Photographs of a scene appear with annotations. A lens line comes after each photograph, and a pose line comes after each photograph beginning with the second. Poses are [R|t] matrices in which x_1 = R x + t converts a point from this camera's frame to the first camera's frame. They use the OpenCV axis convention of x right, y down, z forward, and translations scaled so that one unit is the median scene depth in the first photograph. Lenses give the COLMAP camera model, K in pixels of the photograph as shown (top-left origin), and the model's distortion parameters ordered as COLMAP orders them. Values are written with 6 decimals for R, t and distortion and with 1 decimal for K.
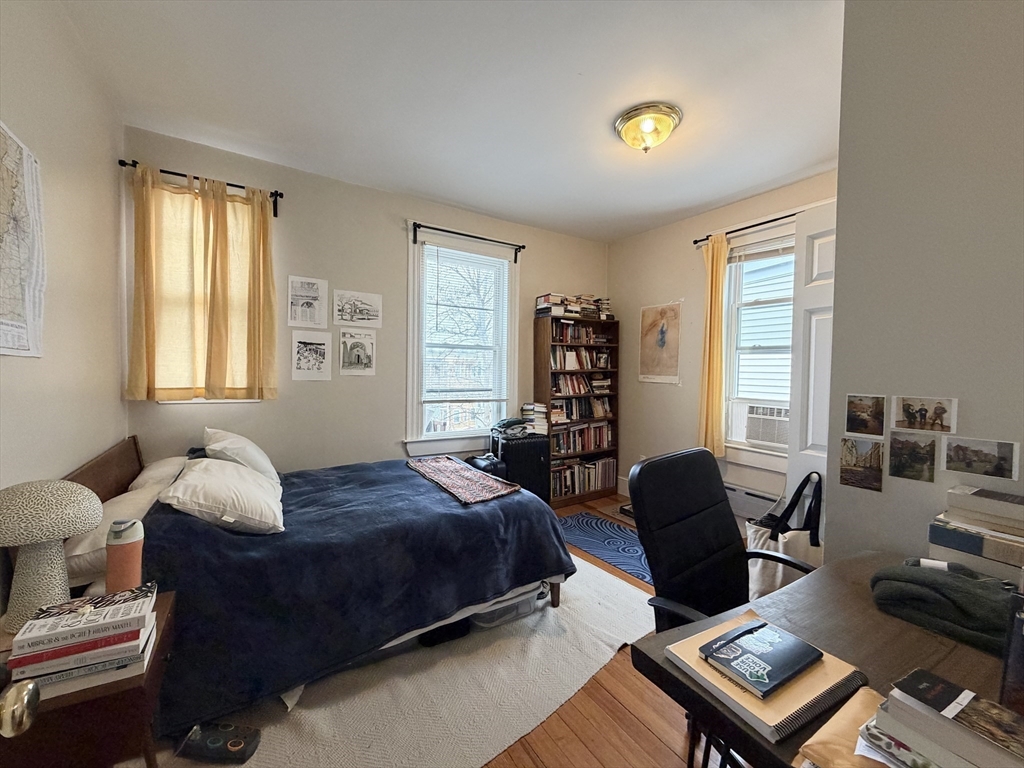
lens RADIAL K [[408.4, 0, 505.9], [0, 408.4, 382.7], [0, 0, 1]] dist [0.000897, -0.000572]
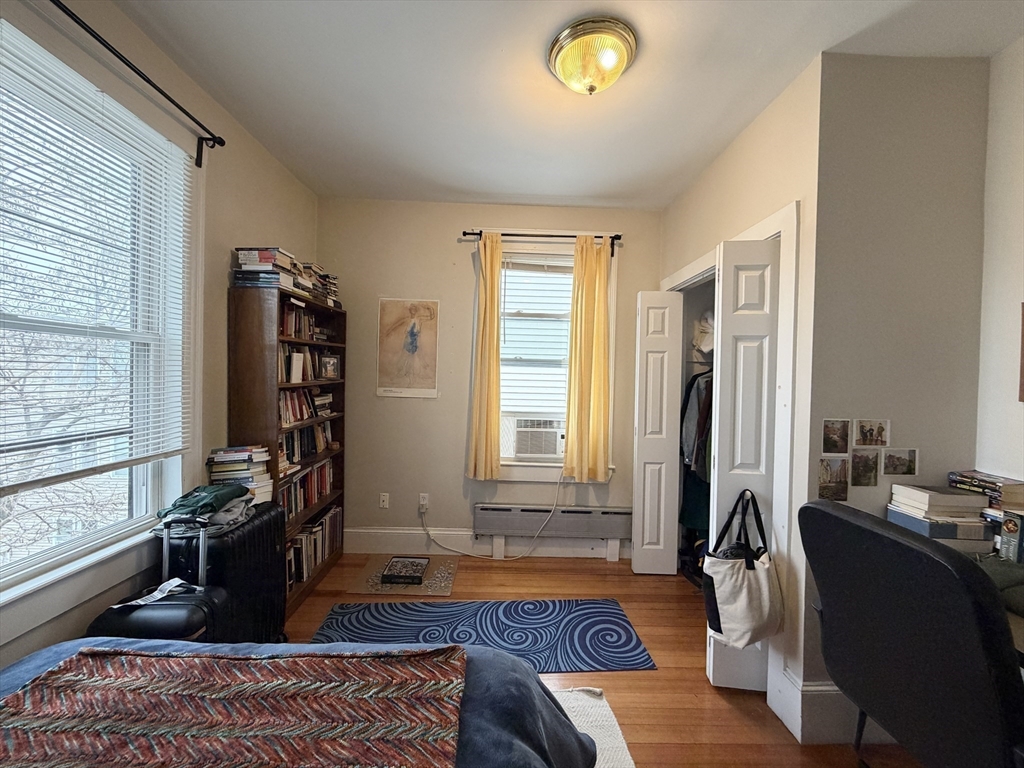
lens RADIAL K [[408.4, 0, 508.2], [0, 408.4, 382.7], [0, 0, 1]] dist [0.000897, -0.000572]
pose [[0.514142, -0.016587, 0.857545, -0.224971], [0.013428, 0.999846, 0.011289, -0.038369], [-0.857600, 0.005711, 0.514286, 0.469279]]
